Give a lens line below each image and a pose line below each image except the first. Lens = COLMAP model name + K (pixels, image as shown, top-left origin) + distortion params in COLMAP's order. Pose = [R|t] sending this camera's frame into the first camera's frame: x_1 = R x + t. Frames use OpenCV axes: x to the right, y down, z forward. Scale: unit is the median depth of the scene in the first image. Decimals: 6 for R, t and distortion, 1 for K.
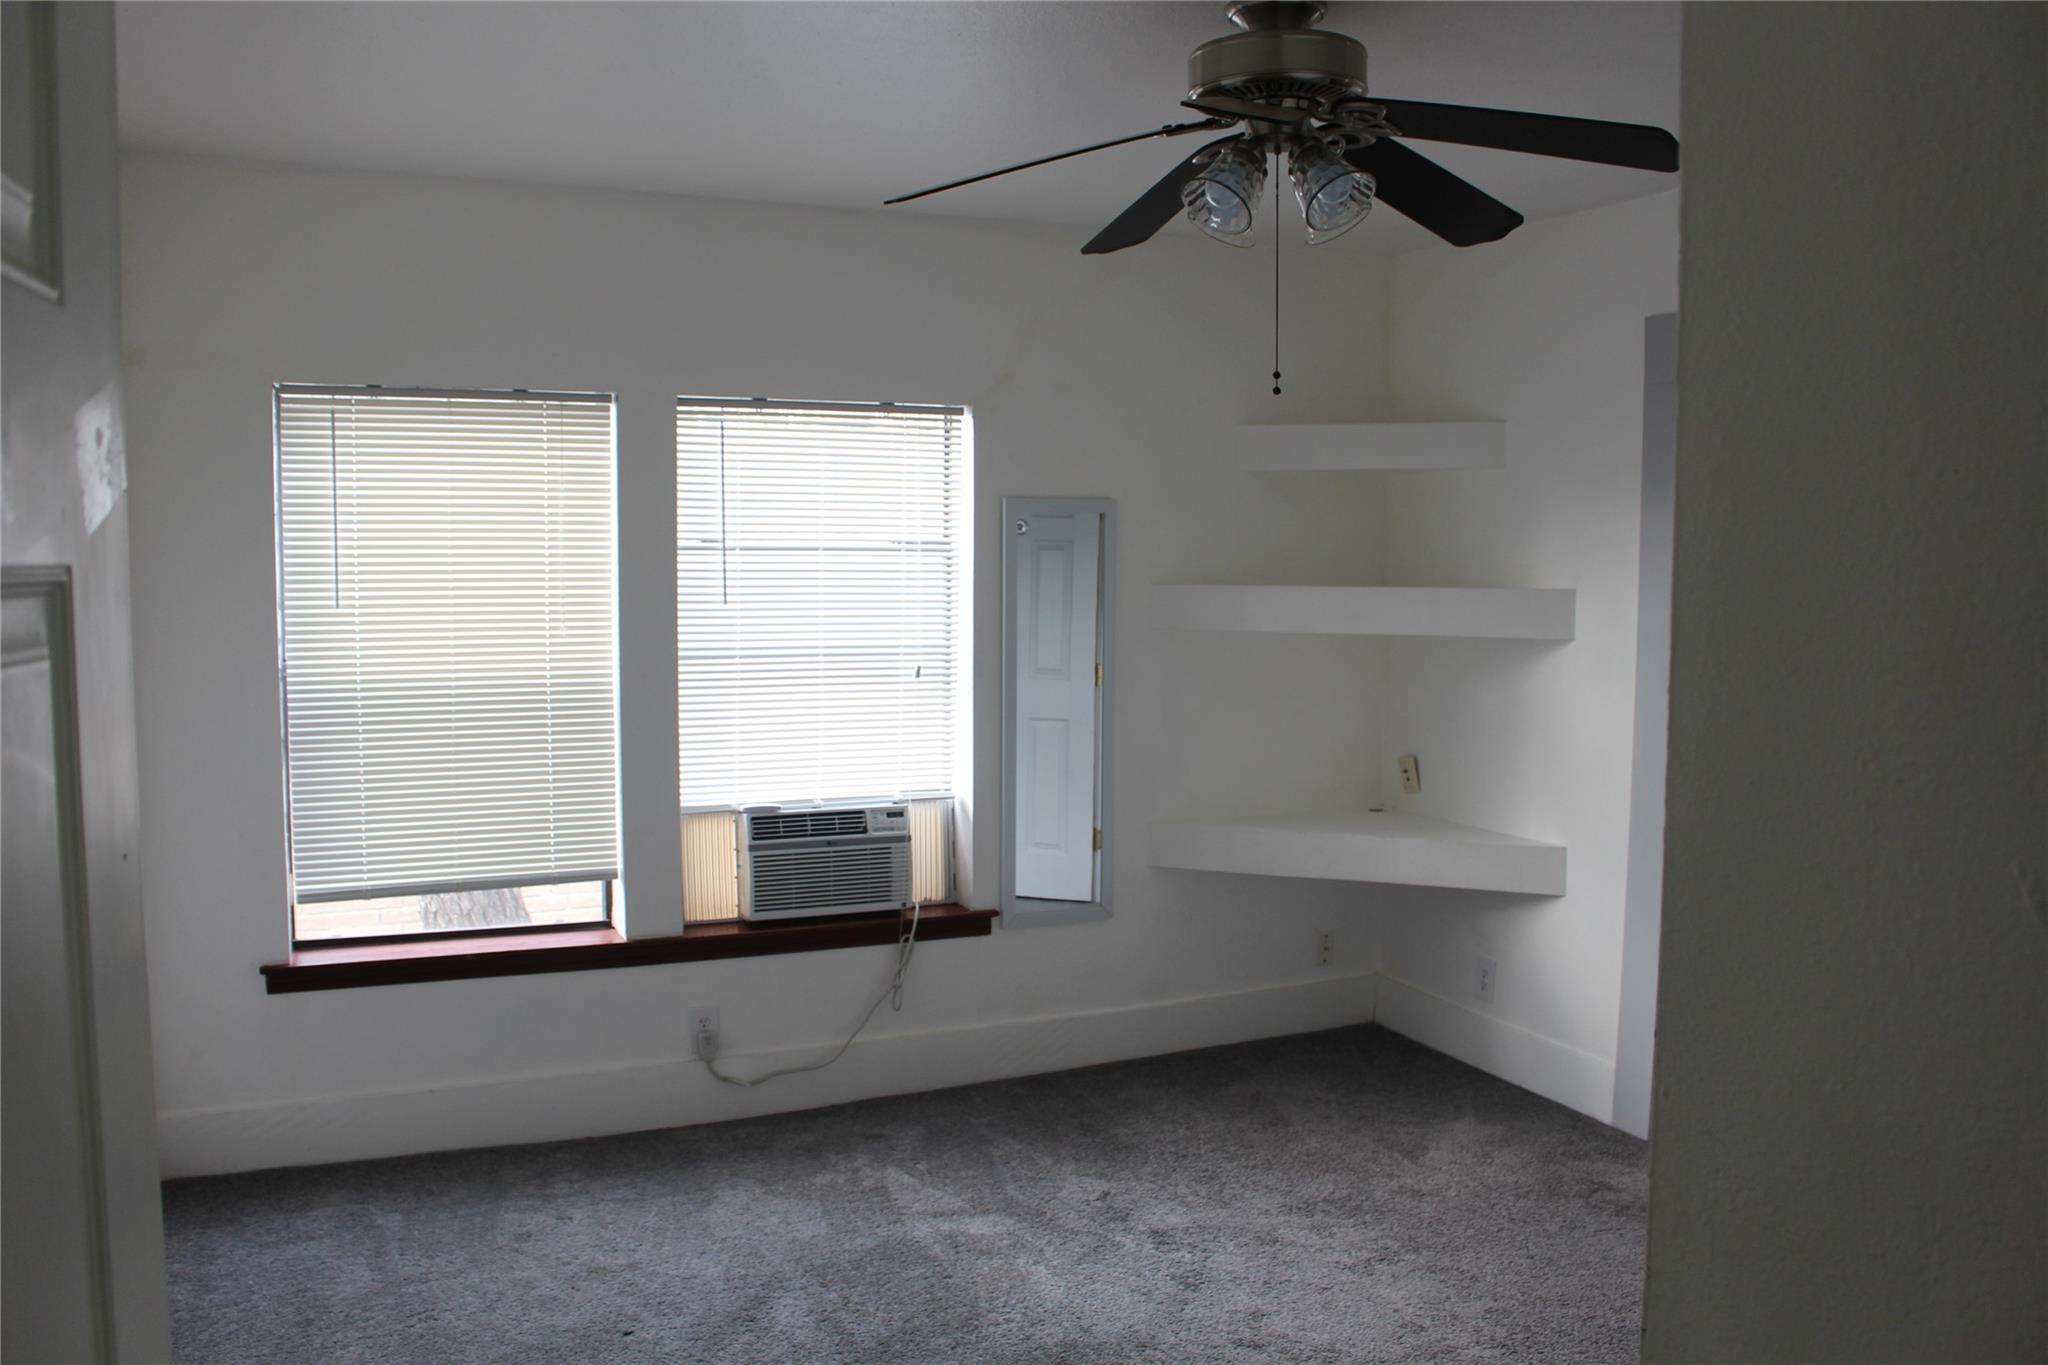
lens RADIAL K [[1806.7, 0, 1001.7], [0, 1806.7, 697.0], [0, 0, 1]] dist [-0.149114, 0.141748]
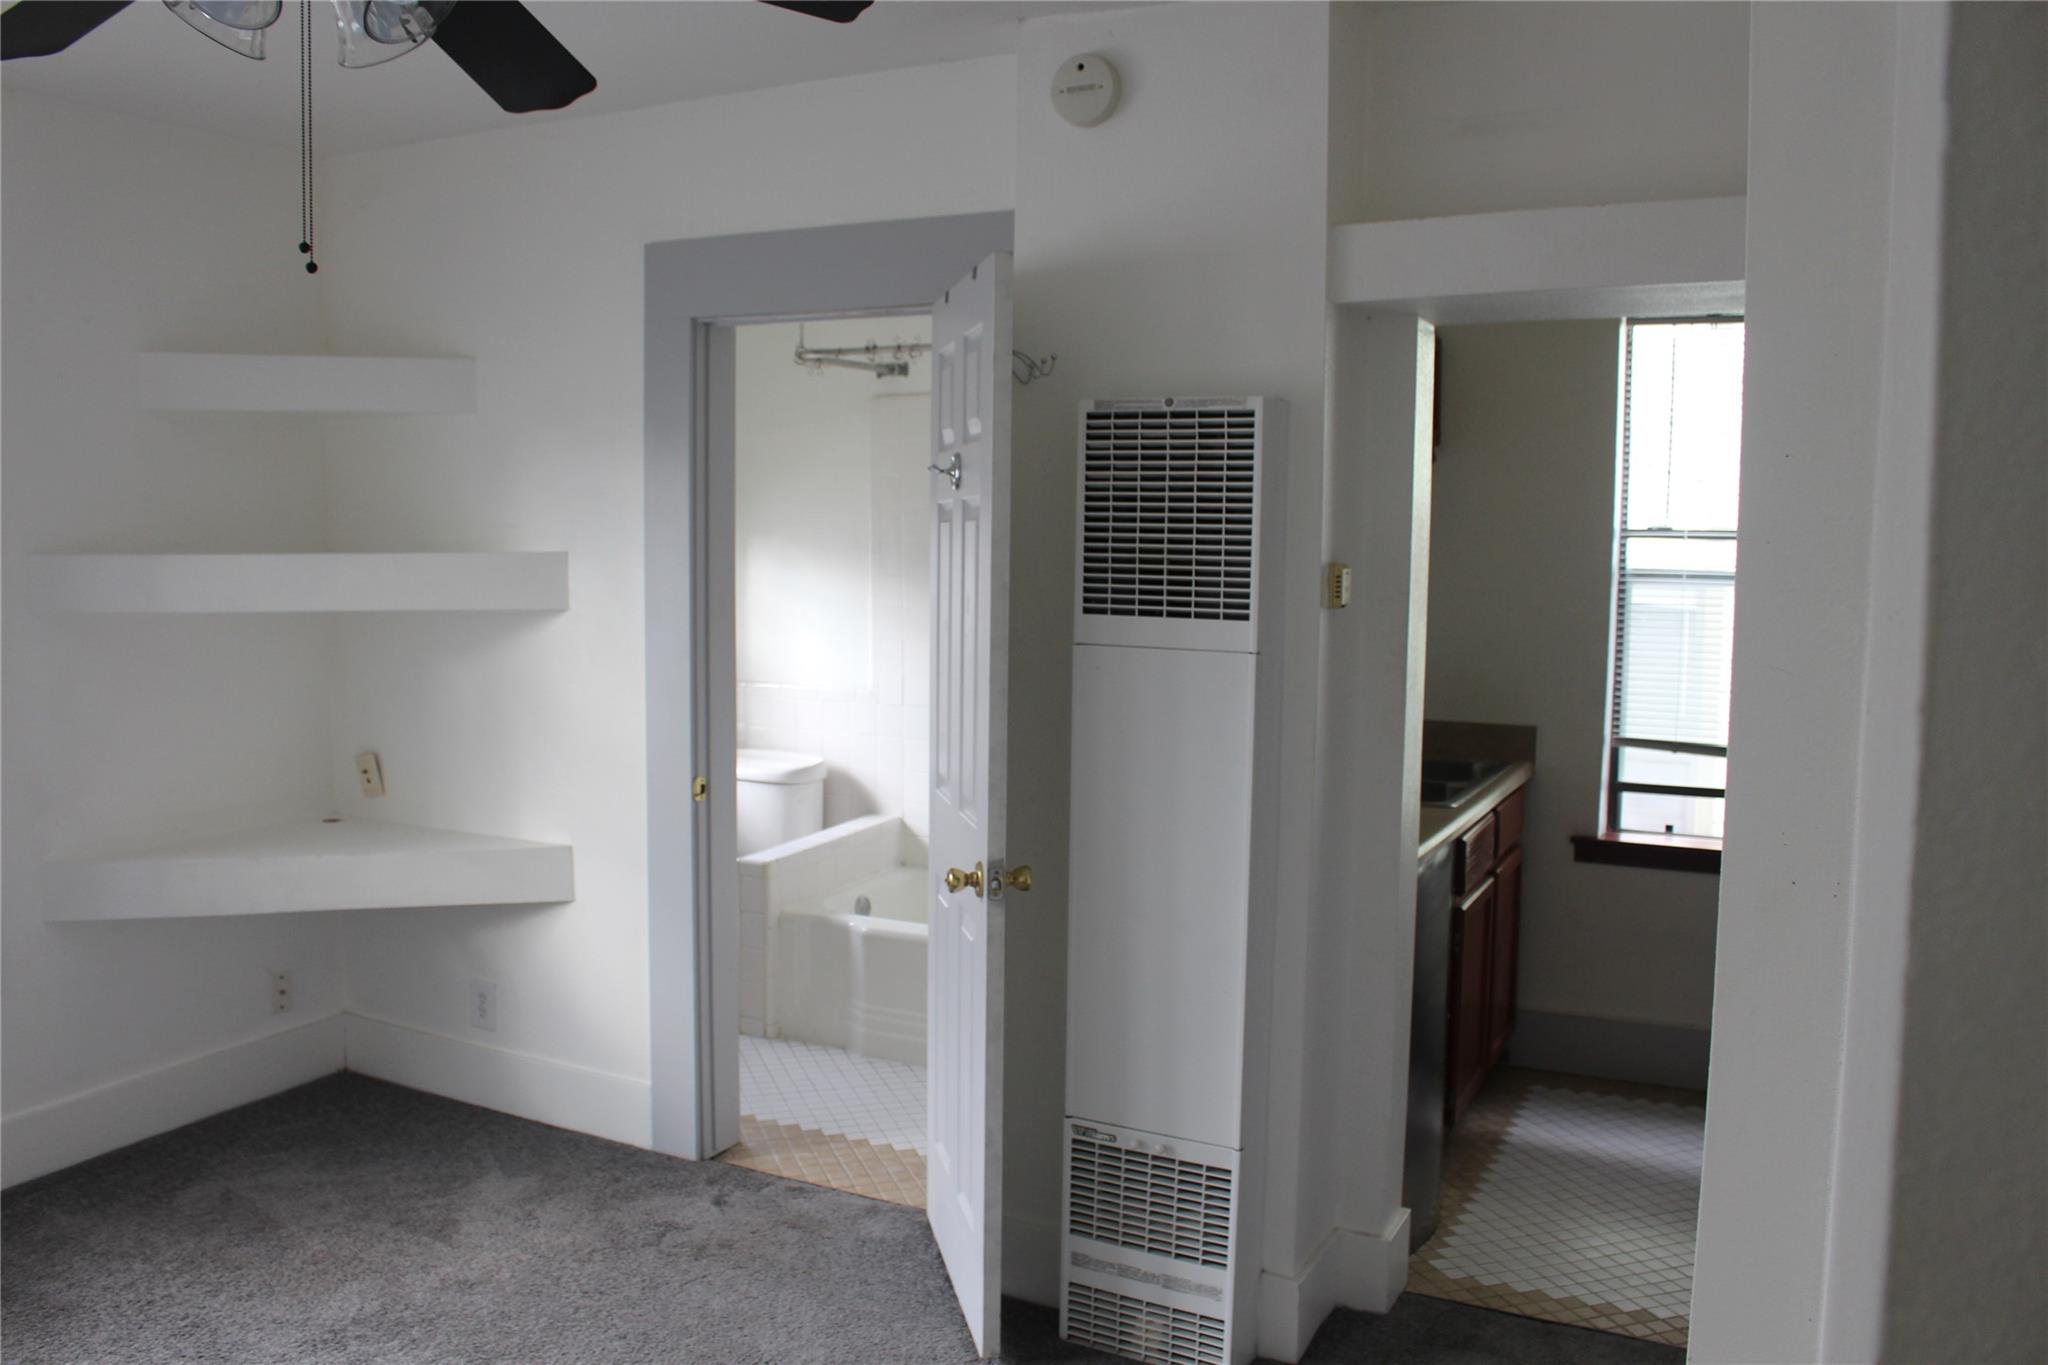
lens RADIAL K [[1702.5, 0, 1024.0], [0, 1702.5, 682.5], [0, 0, 1]] dist [-0.180156, 0.143454]
pose [[0.772485, -0.056309, 0.632532, -0.030144], [0.047412, 0.998395, 0.030976, -0.011098], [-0.633261, 0.006061, 0.773915, 0.223393]]
